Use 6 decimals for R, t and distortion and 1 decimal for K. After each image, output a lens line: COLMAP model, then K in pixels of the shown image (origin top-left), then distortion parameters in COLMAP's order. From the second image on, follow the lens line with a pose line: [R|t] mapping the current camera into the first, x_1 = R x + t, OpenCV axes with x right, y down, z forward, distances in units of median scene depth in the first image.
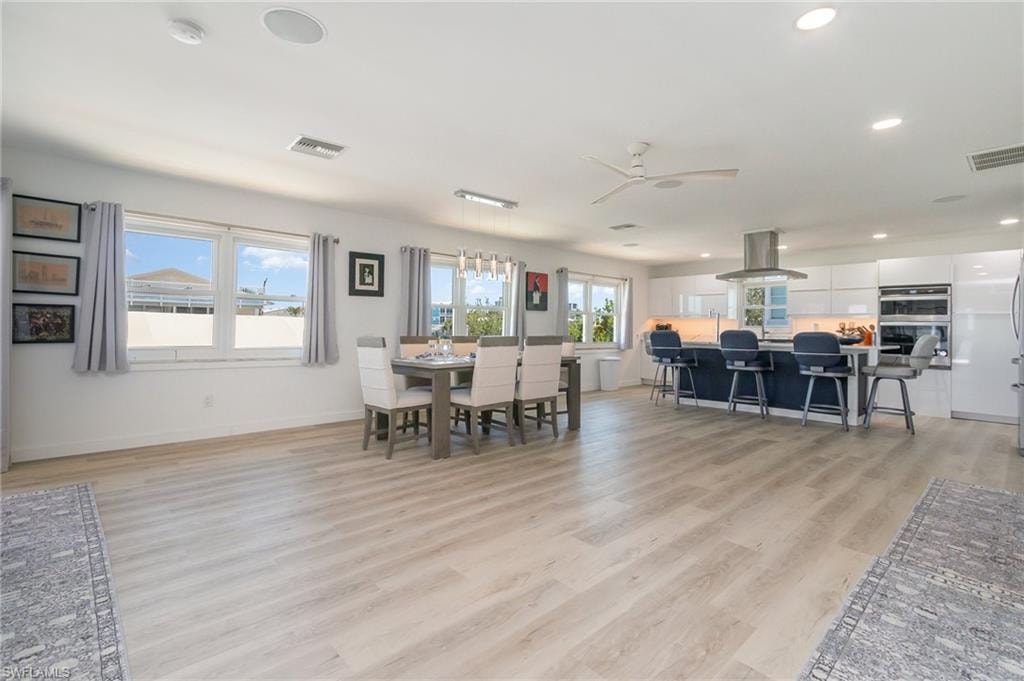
lens RADIAL K [[469.1, 0, 513.6], [0, 469.1, 325.8], [0, 0, 1]] dist [-0.001639, -0.000117]
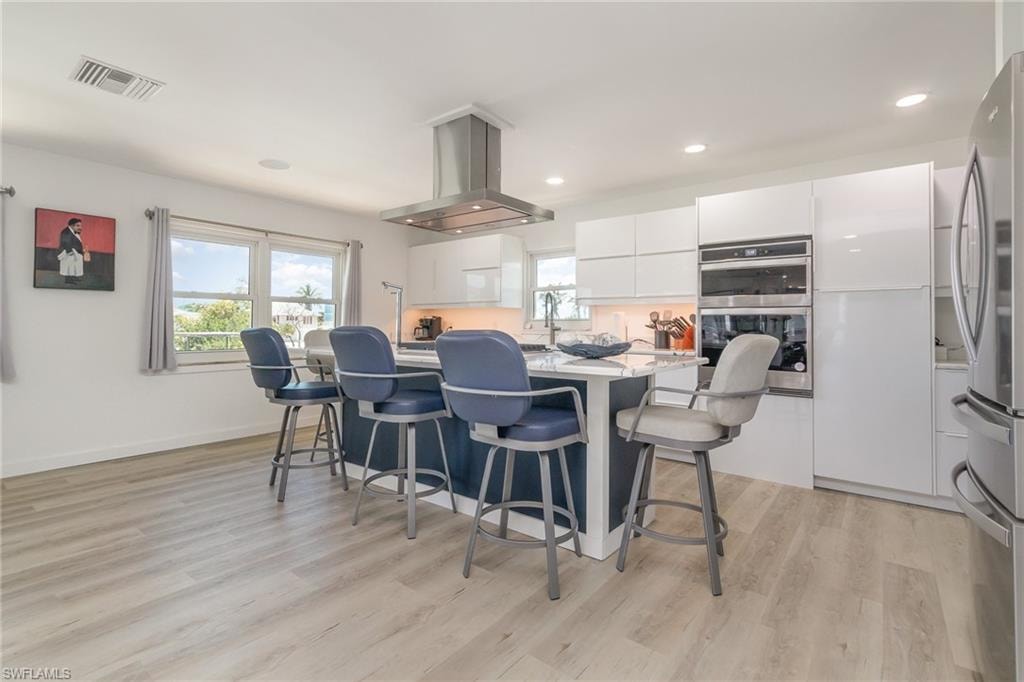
lens RADIAL K [[502.1, 0, 507.1], [0, 502.1, 315.1], [0, 0, 1]] dist [0.034751, -0.000204]
pose [[0.989535, -0.004969, 0.144209, 0.581834], [0.007417, 0.999837, -0.016443, 0.009235], [-0.144104, 0.017340, 0.989411, 0.549381]]
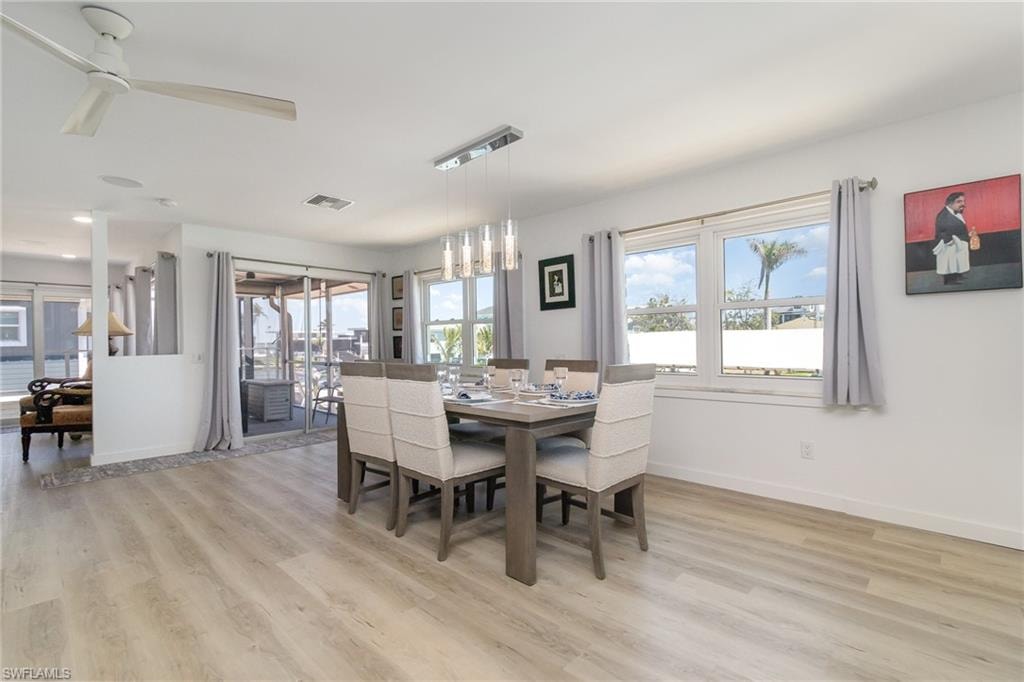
lens RADIAL K [[464.4, 0, 512.0], [0, 464.4, 341.0], [0, 0, 1]] dist [0.000440, -0.000032]
pose [[0.070363, -0.014978, -0.997409, 0.516344], [0.020616, 0.999696, -0.013558, 0.003138], [0.997308, -0.019609, 0.070650, 0.880785]]
